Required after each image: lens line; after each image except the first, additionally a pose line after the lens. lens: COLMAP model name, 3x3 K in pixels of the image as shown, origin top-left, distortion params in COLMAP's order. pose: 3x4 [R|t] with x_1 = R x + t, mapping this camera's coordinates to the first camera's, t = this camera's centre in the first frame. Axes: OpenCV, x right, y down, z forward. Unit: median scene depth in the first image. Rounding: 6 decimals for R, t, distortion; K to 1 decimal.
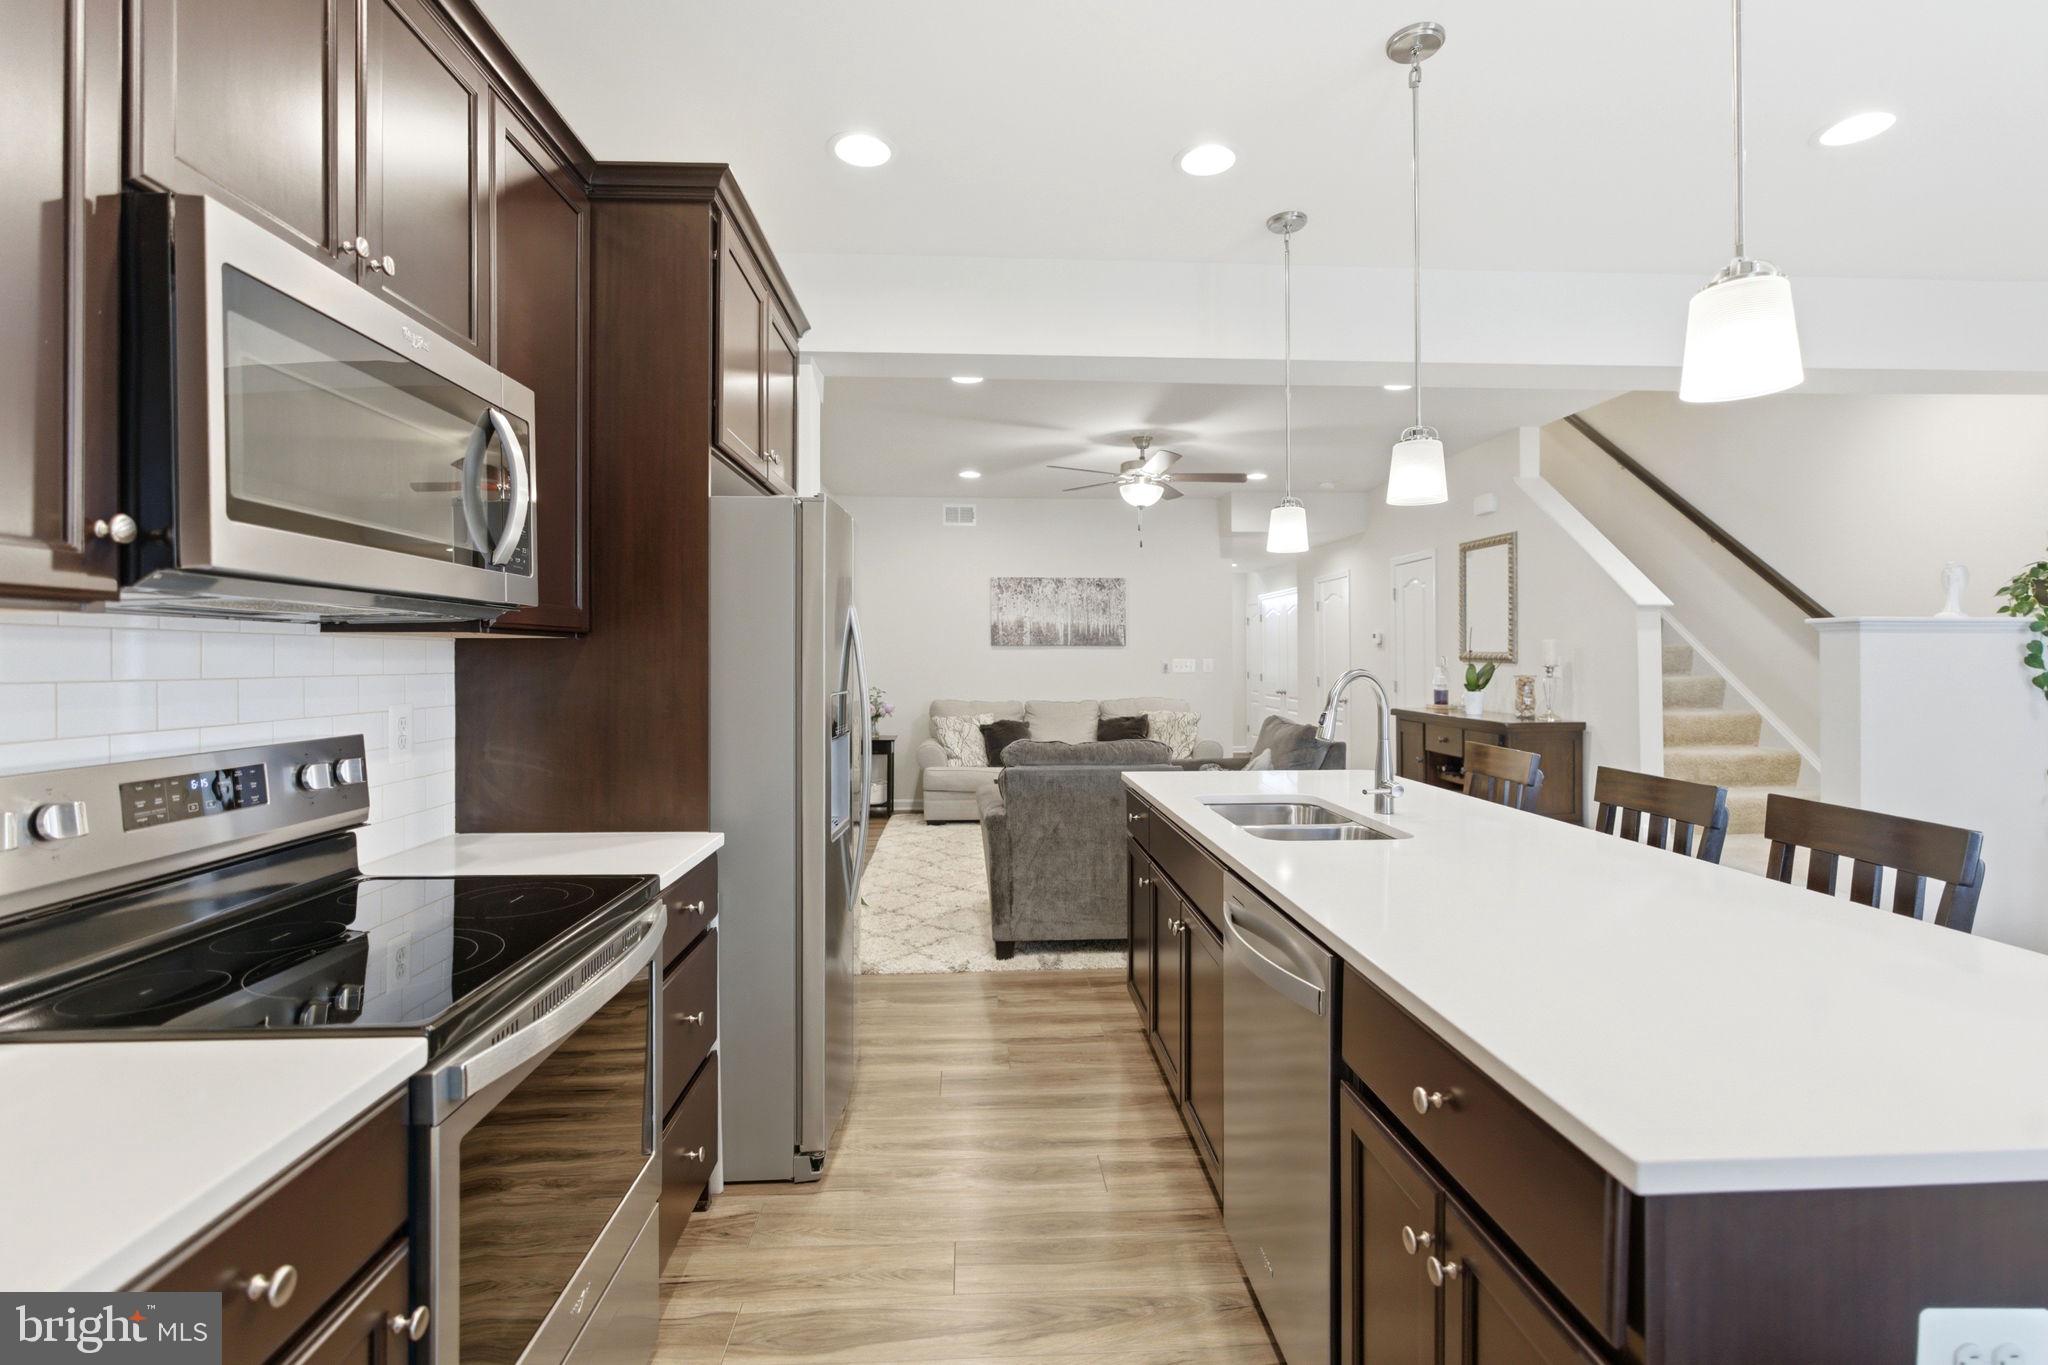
lens RADIAL K [[908.0, 0, 1031.2], [0, 908.0, 665.4], [0, 0, 1]] dist [0.004492, 0.000607]
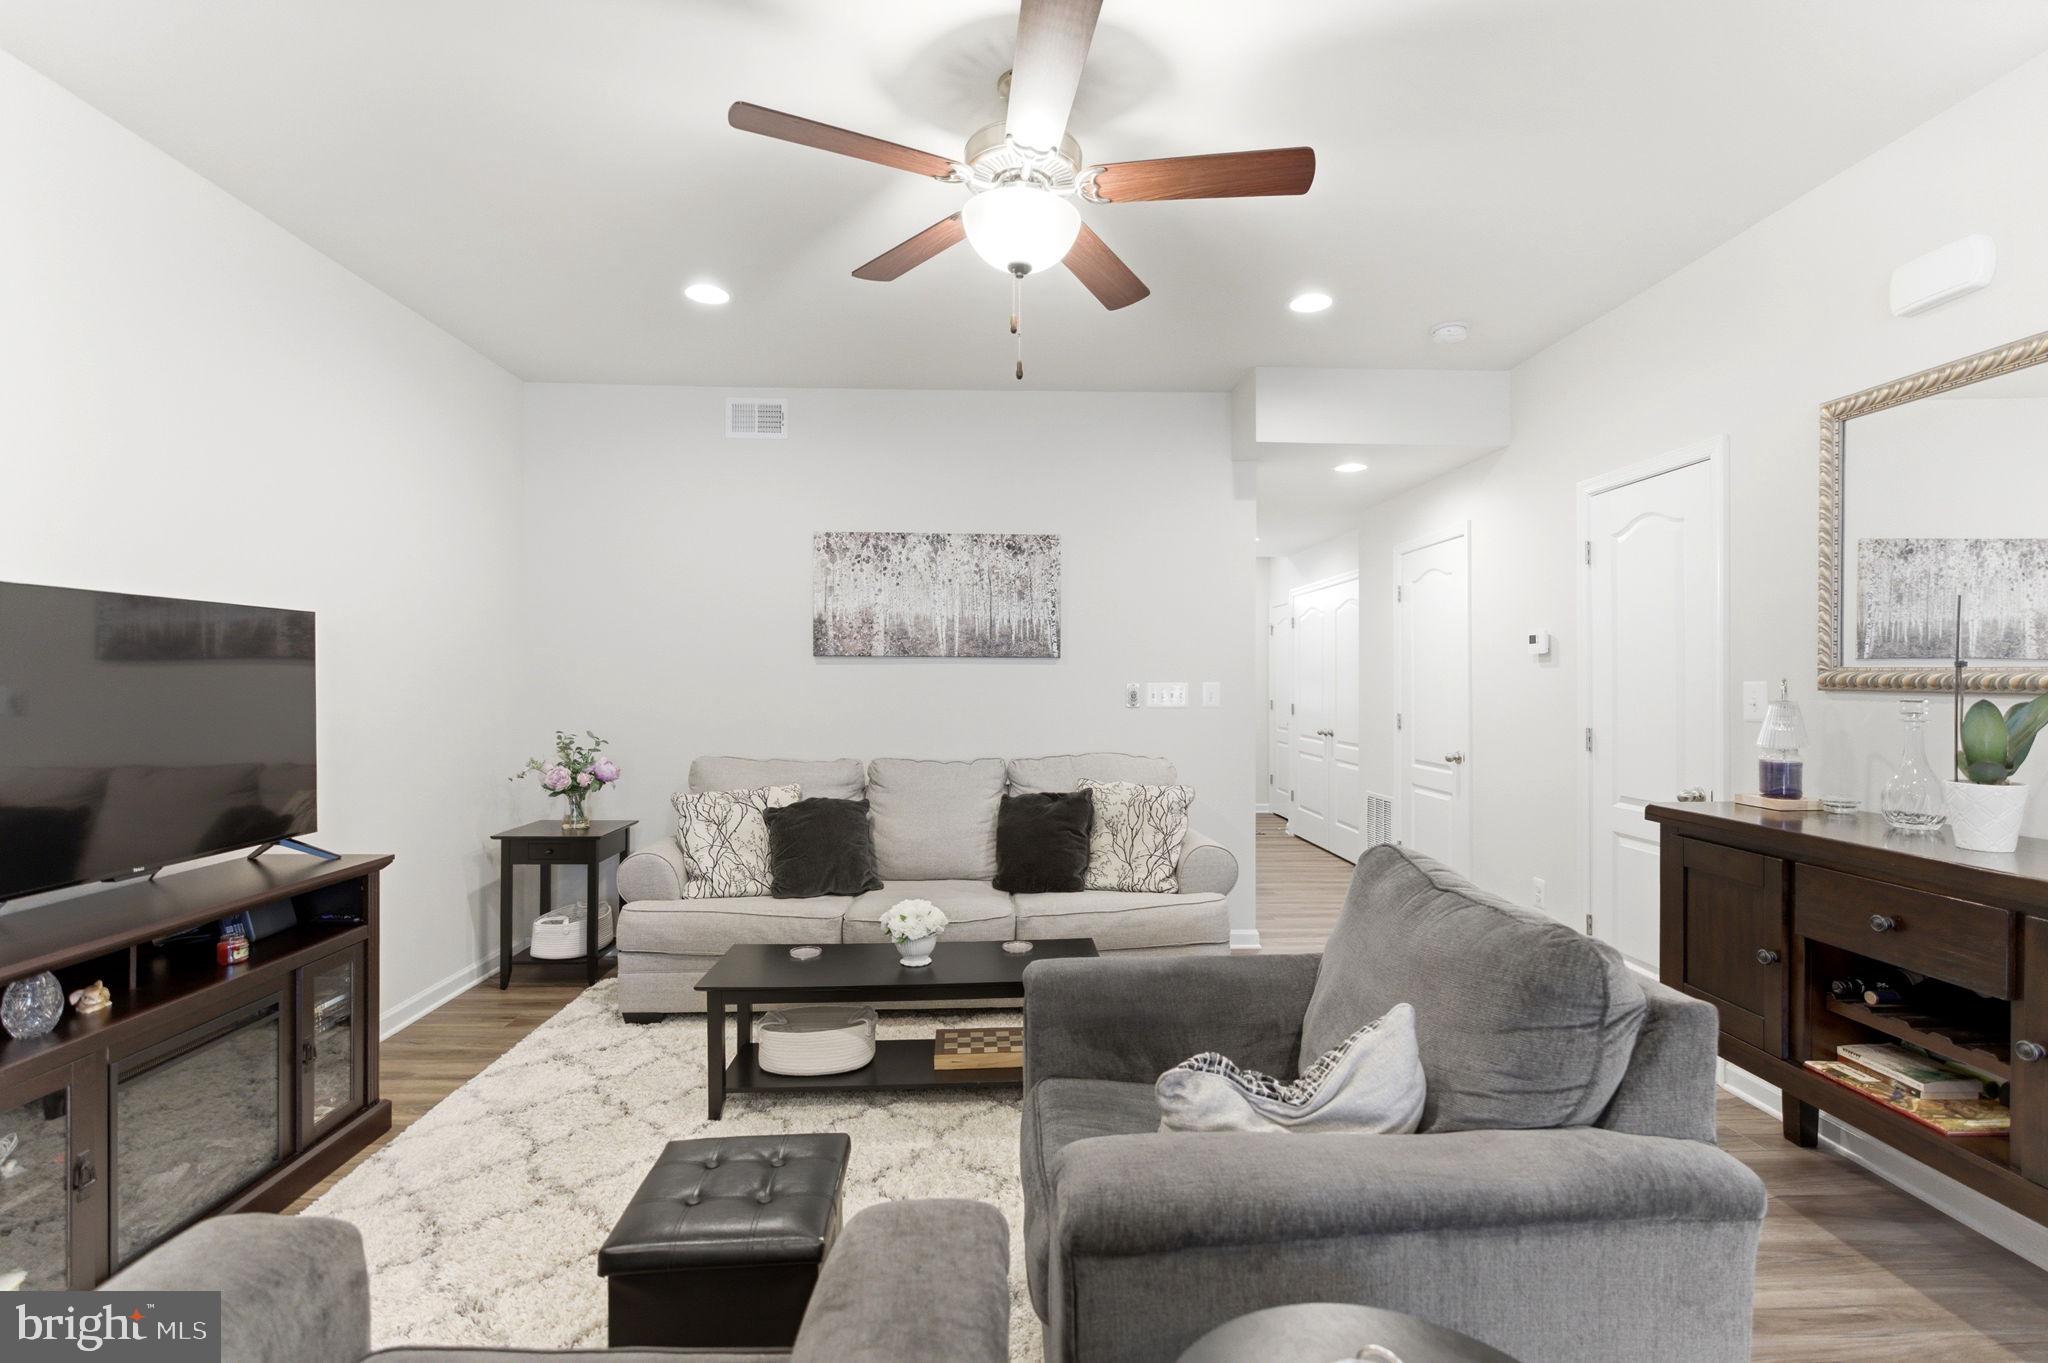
lens RADIAL K [[908.0, 0, 1026.7], [0, 908.0, 685.9], [0, 0, 1]] dist [0.004492, 0.000607]
pose [[0.999827, 0.004814, -0.017968, 0.098073], [-0.004858, 0.999985, -0.002412, -0.003442], [0.017956, 0.002499, 0.999836, 0.471446]]
